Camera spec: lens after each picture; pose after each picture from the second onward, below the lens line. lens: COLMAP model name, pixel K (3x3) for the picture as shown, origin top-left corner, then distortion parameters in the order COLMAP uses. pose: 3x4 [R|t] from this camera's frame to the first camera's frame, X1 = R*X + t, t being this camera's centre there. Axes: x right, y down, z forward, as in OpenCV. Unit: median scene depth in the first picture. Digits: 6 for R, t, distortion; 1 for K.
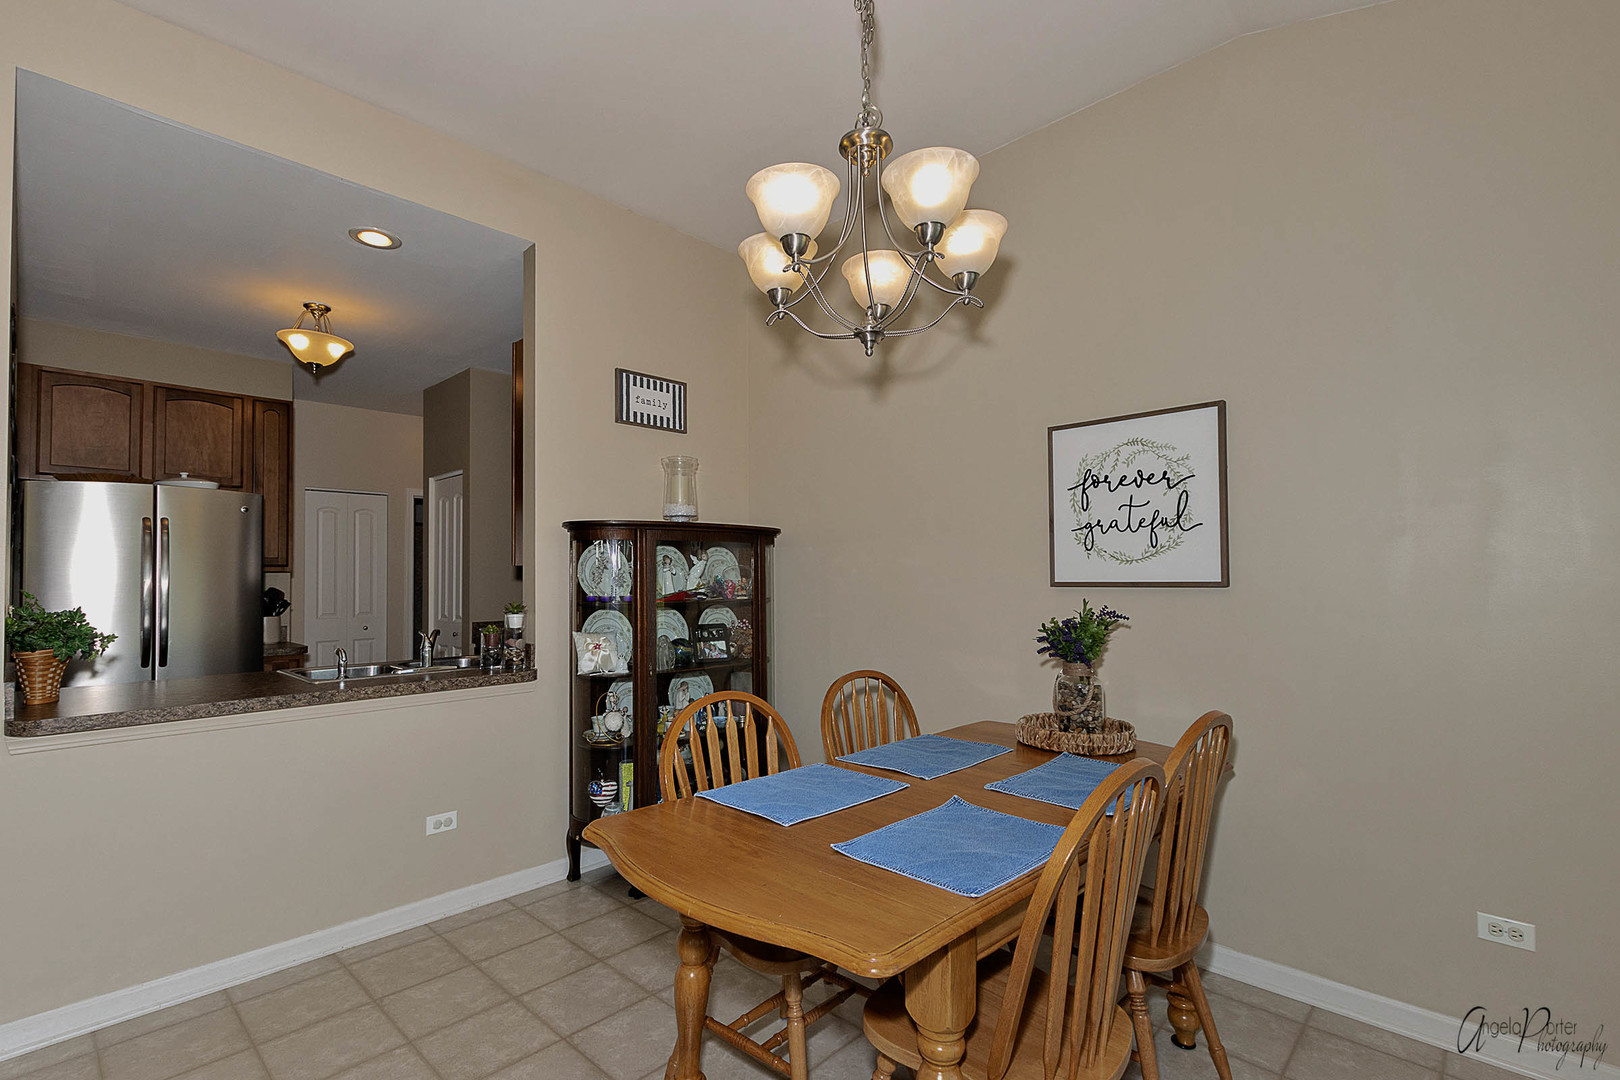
lens RADIAL K [[747.5, 0, 802.8], [0, 747.5, 553.1], [0, 0, 1]] dist [0.010888, -0.001425]
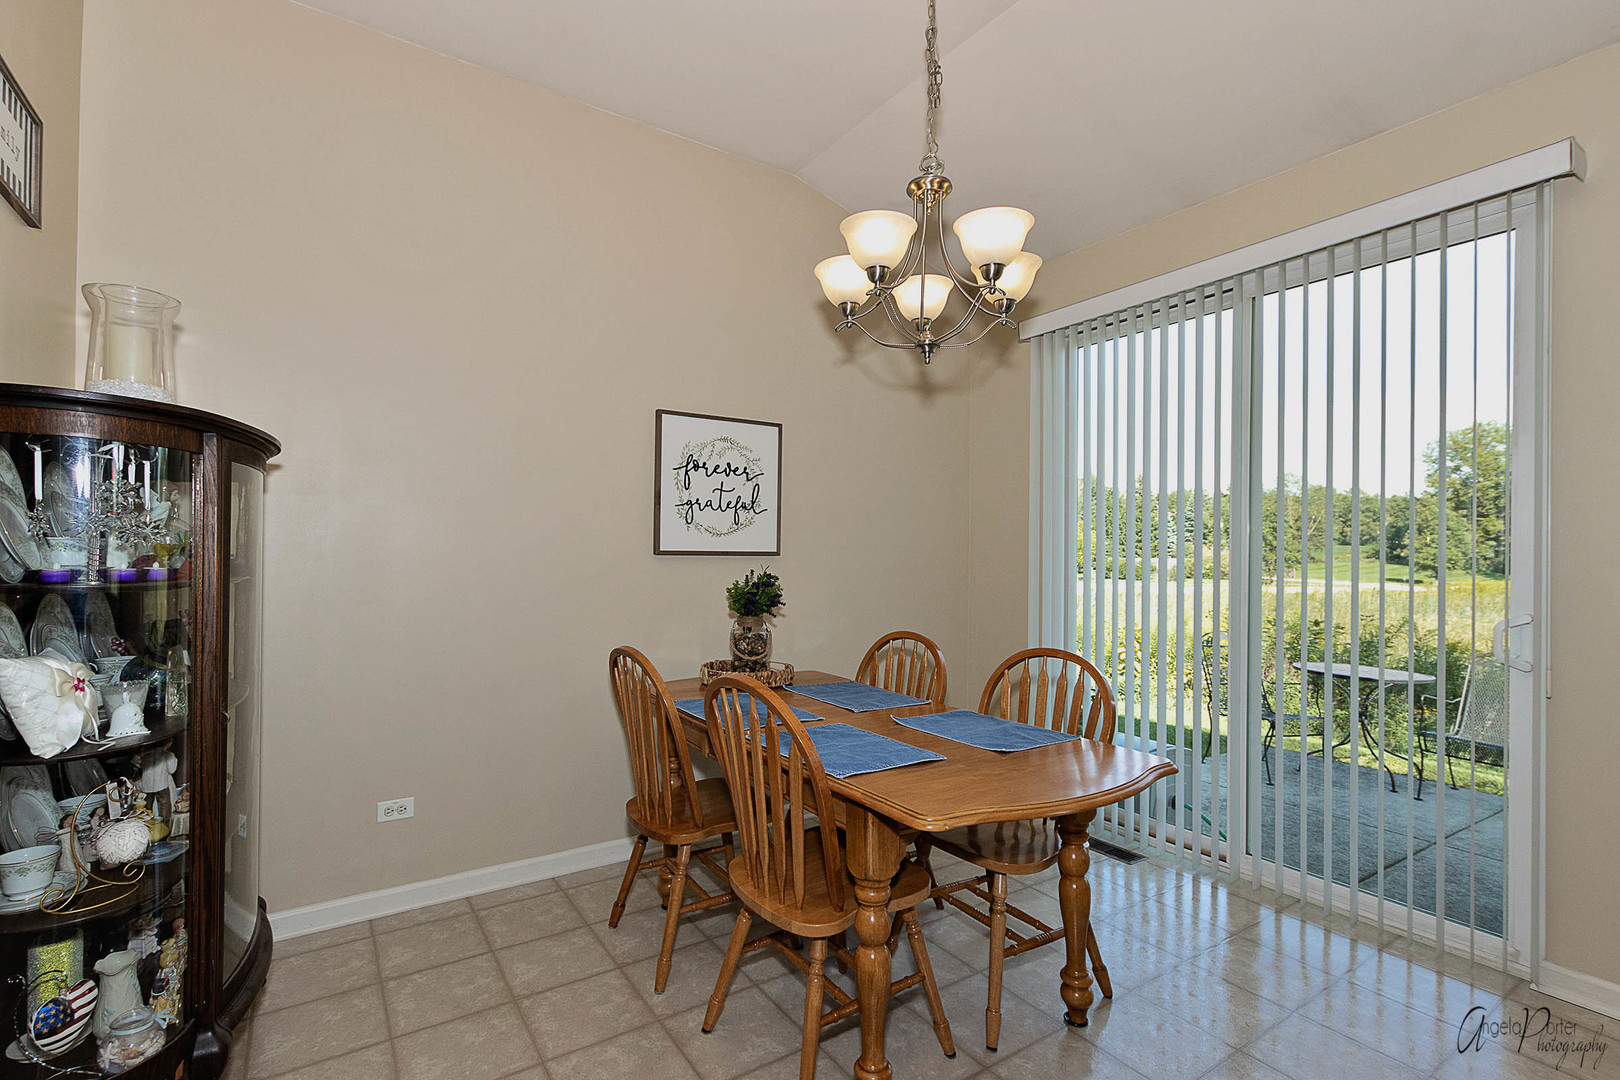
lens RADIAL K [[747.5, 0, 816.3], [0, 747.5, 547.5], [0, 0, 1]] dist [0.010888, -0.001425]
pose [[0.204729, 0.014622, 0.978710, -0.725920], [-0.047844, 0.998843, -0.004915, 0.029829], [-0.977649, -0.045819, 0.205191, 0.570204]]
